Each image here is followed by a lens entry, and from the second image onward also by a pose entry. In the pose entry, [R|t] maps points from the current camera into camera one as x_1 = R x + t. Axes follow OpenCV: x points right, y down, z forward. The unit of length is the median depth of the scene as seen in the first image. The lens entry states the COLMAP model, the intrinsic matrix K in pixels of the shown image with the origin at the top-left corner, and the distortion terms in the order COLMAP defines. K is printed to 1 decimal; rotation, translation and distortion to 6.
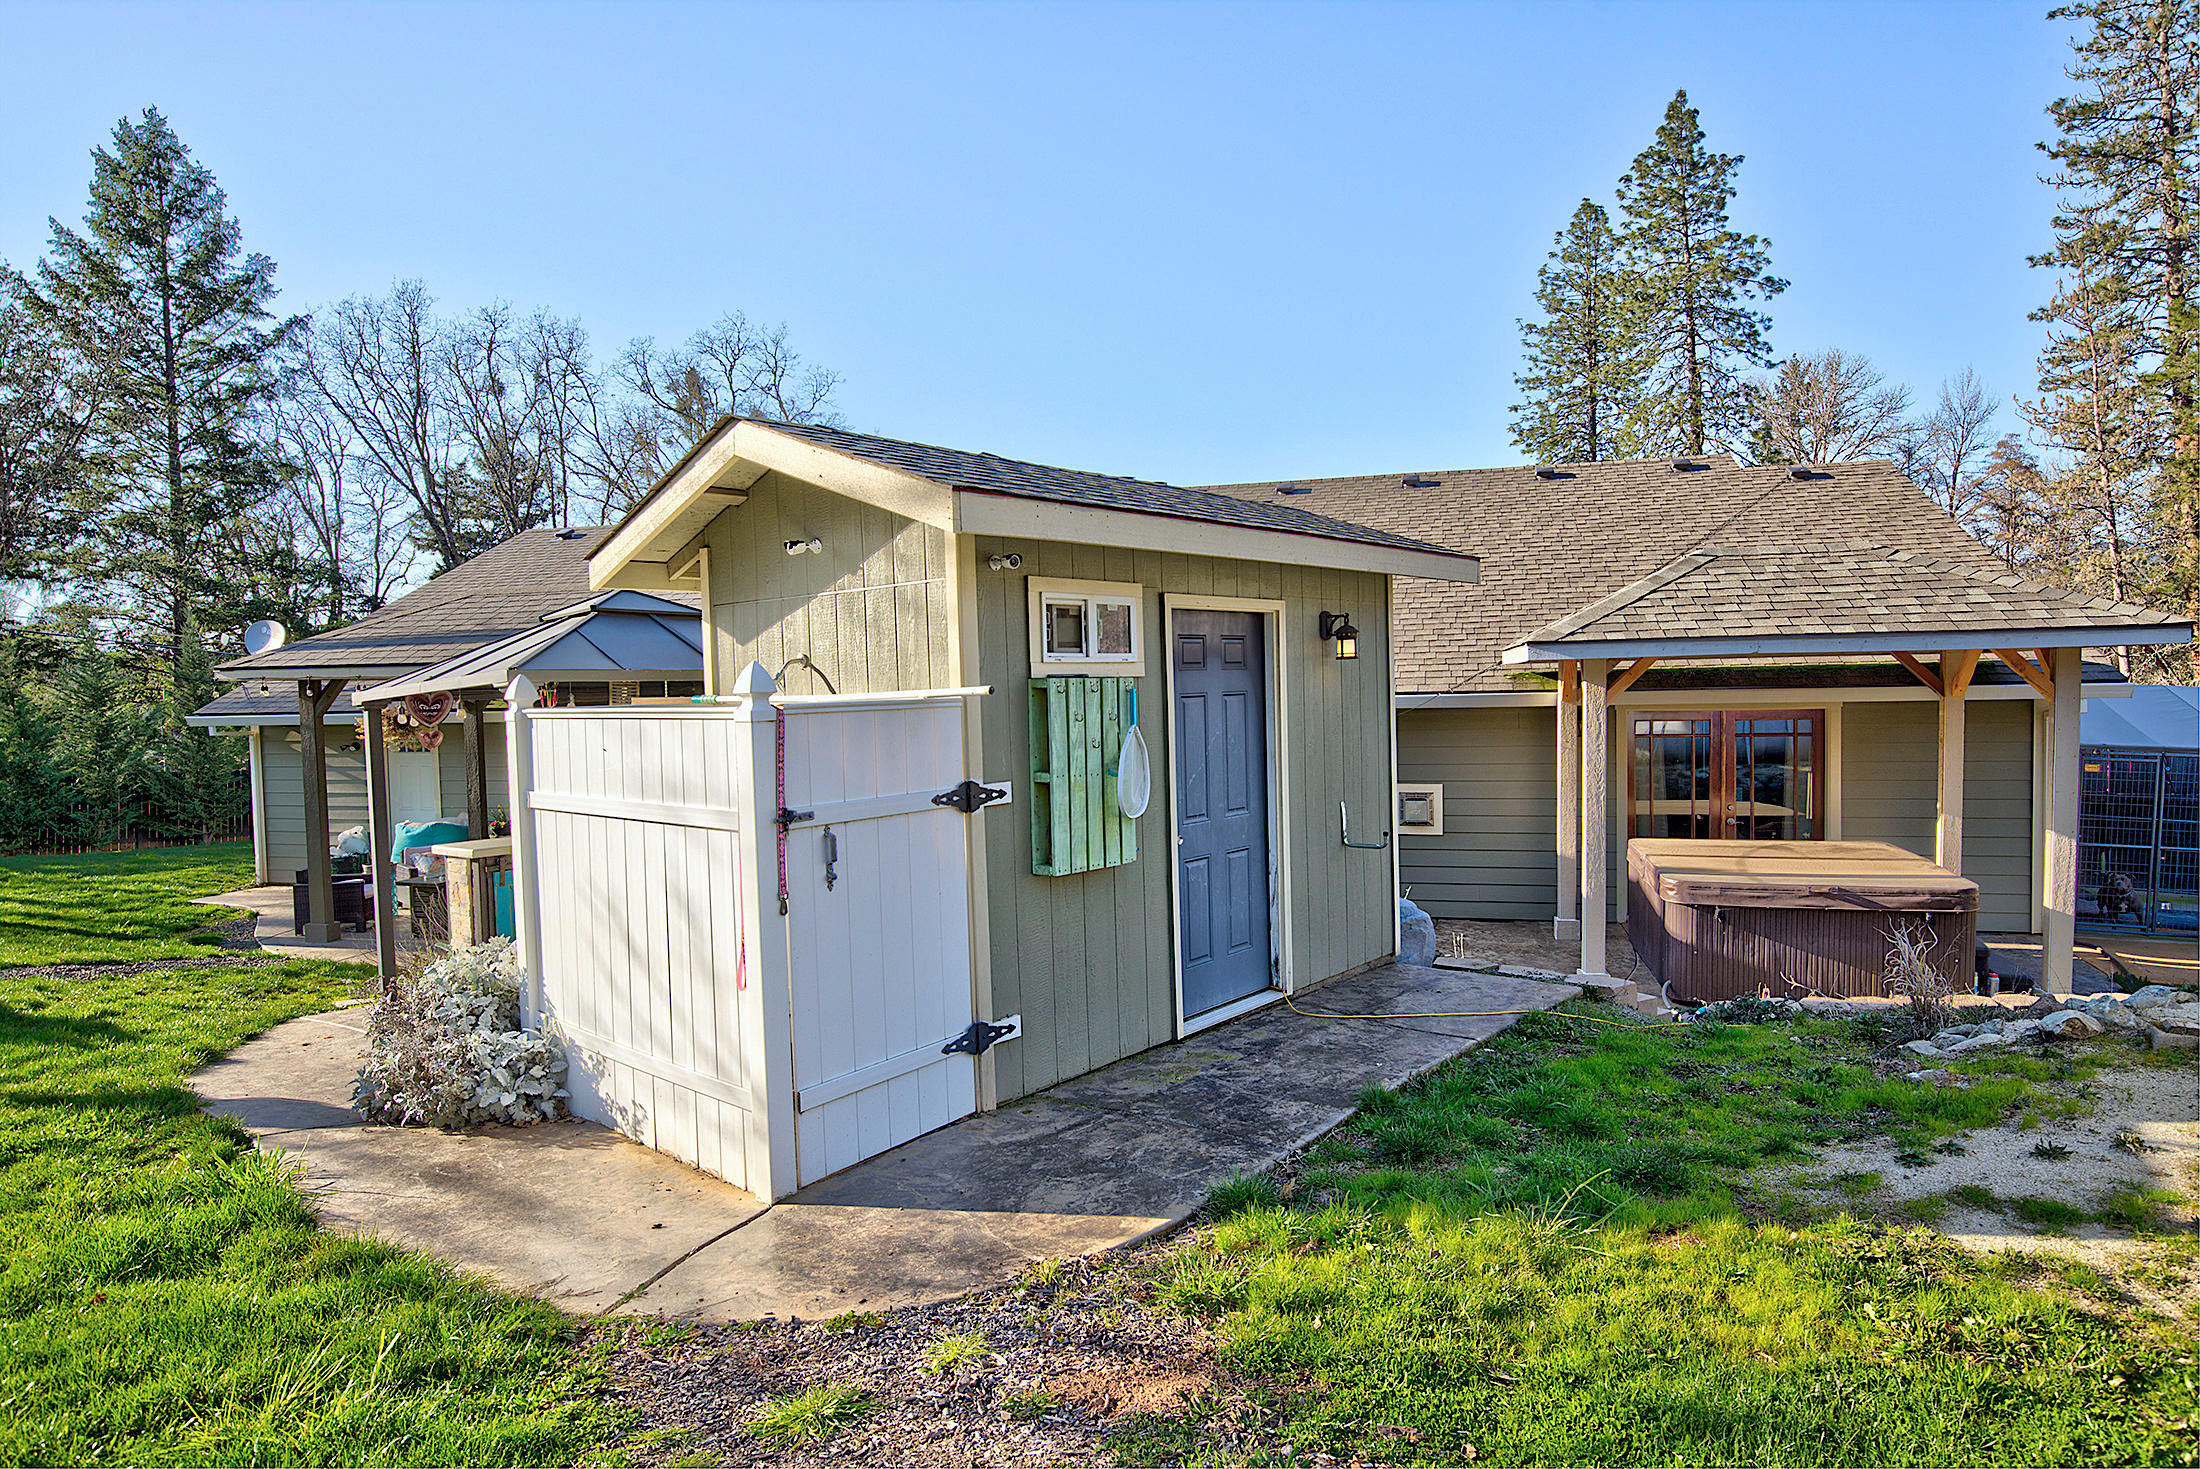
lens RADIAL K [[1168.8, 0, 1100.0], [0, 1168.8, 734.5], [0, 0, 1]] dist [-0.003845, -0.000466]
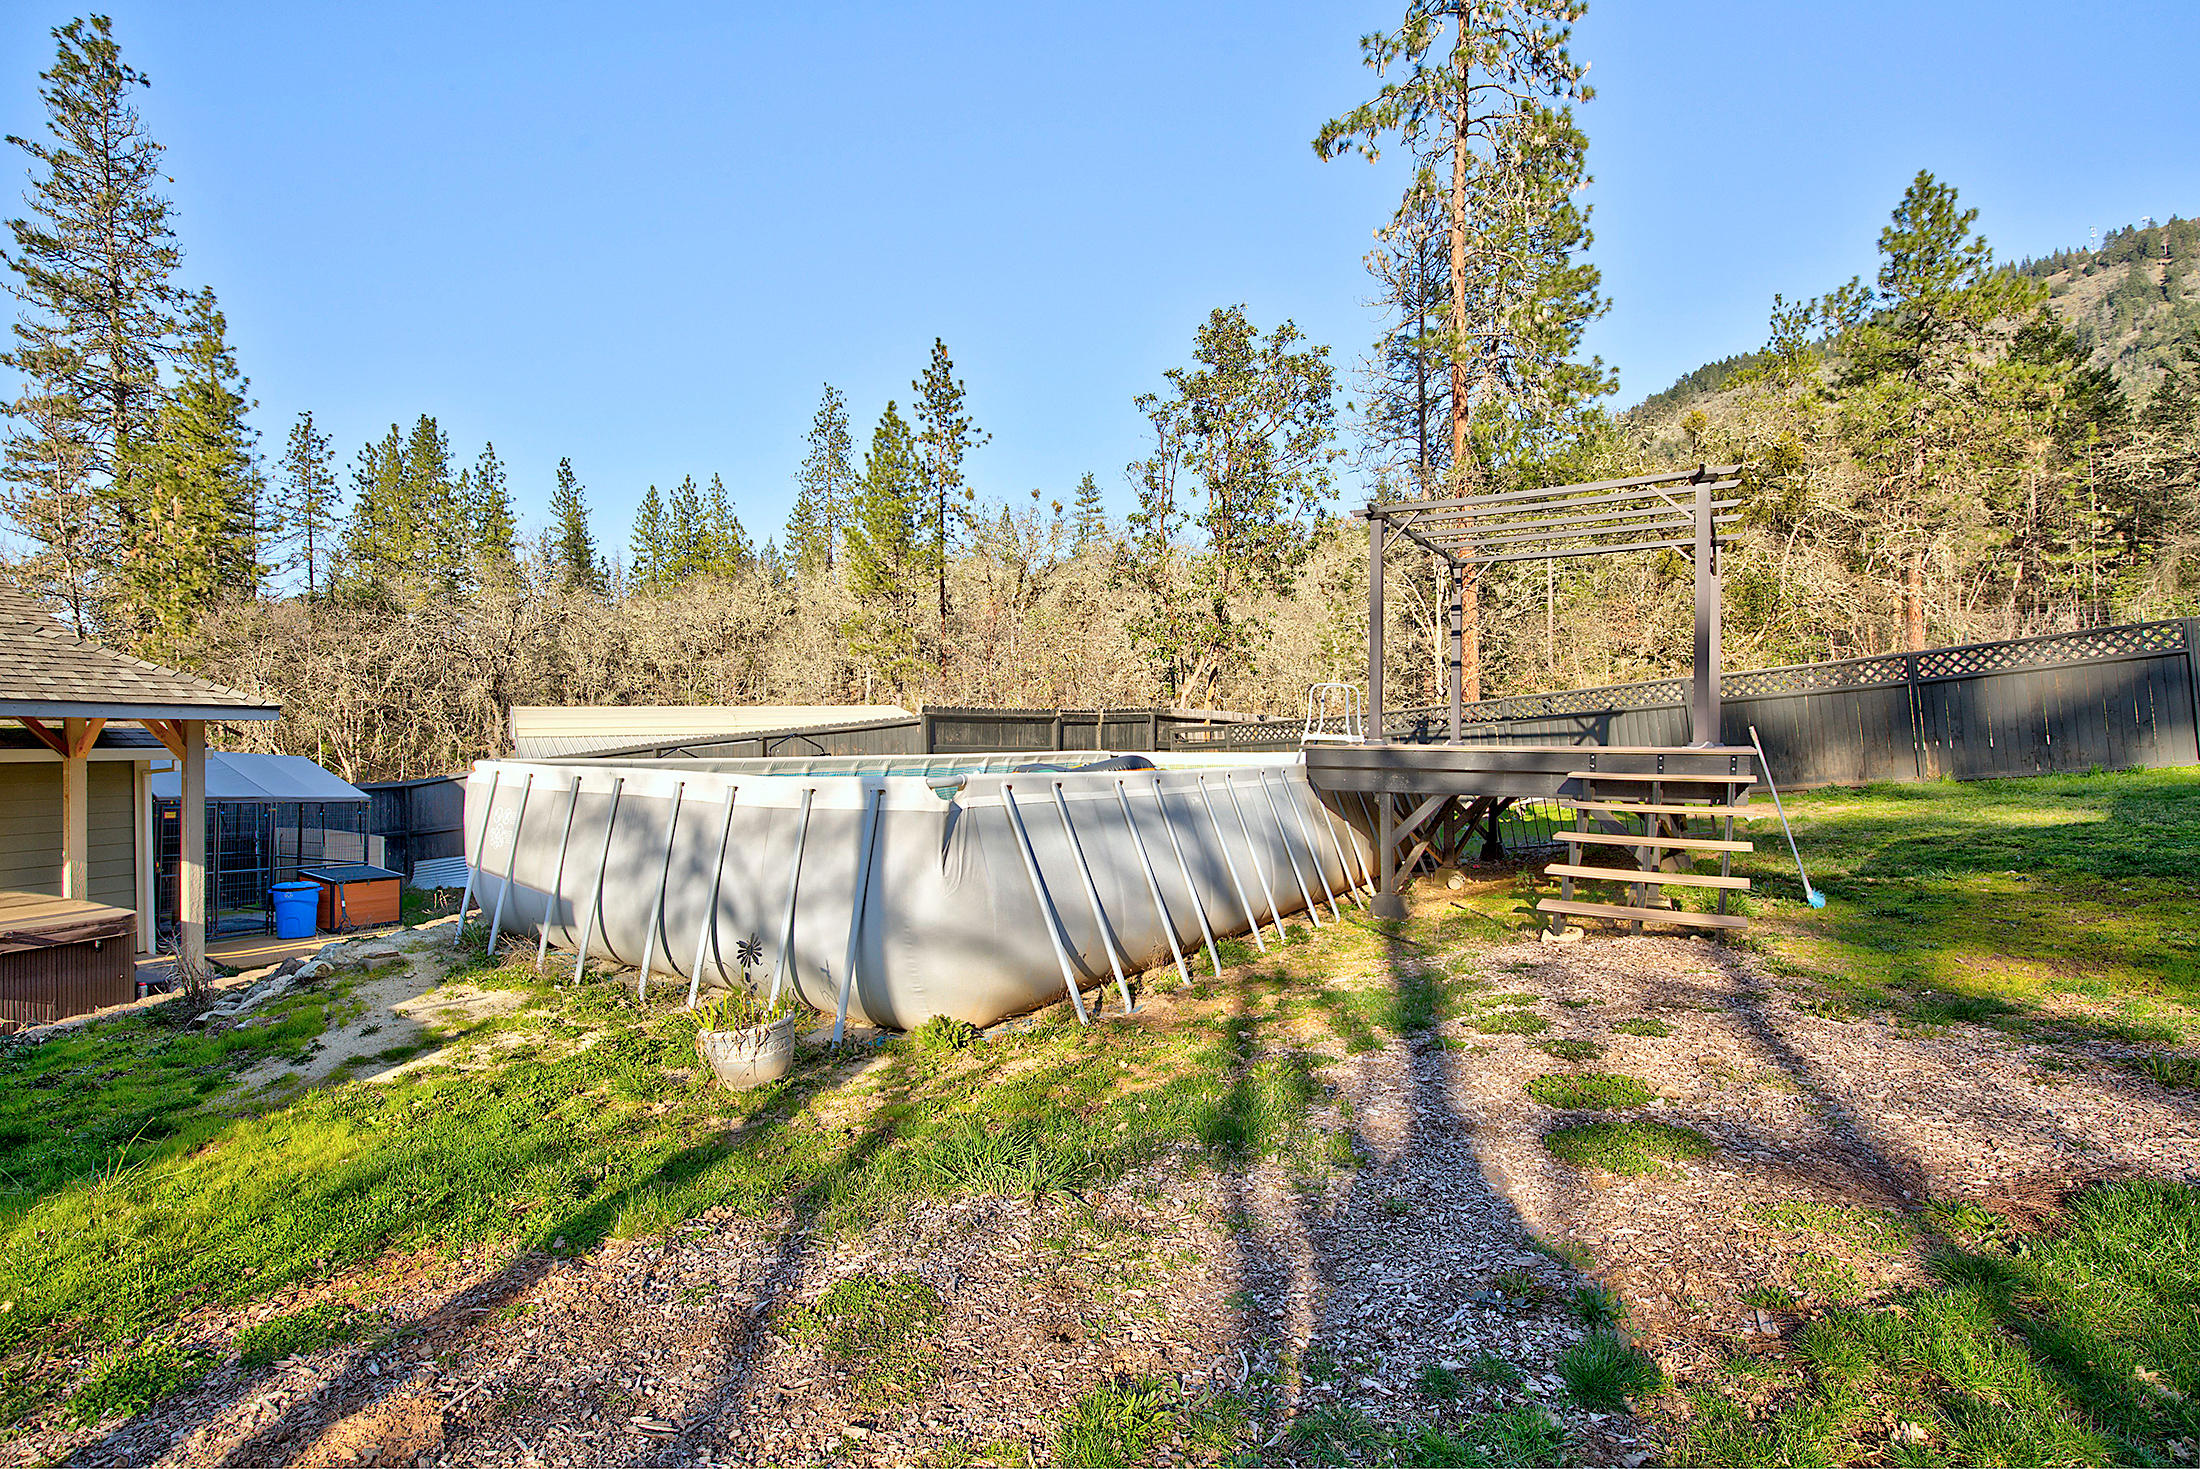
lens RADIAL K [[1034.2, 0, 1100.0], [0, 1034.2, 734.5], [0, 0, 1]] dist [0.028607, -0.000314]
pose [[0.010147, 0.028734, 0.999536, -0.322953], [0.034440, 0.998984, -0.029068, 0.010153], [-0.999355, 0.034719, 0.009147, -0.026142]]
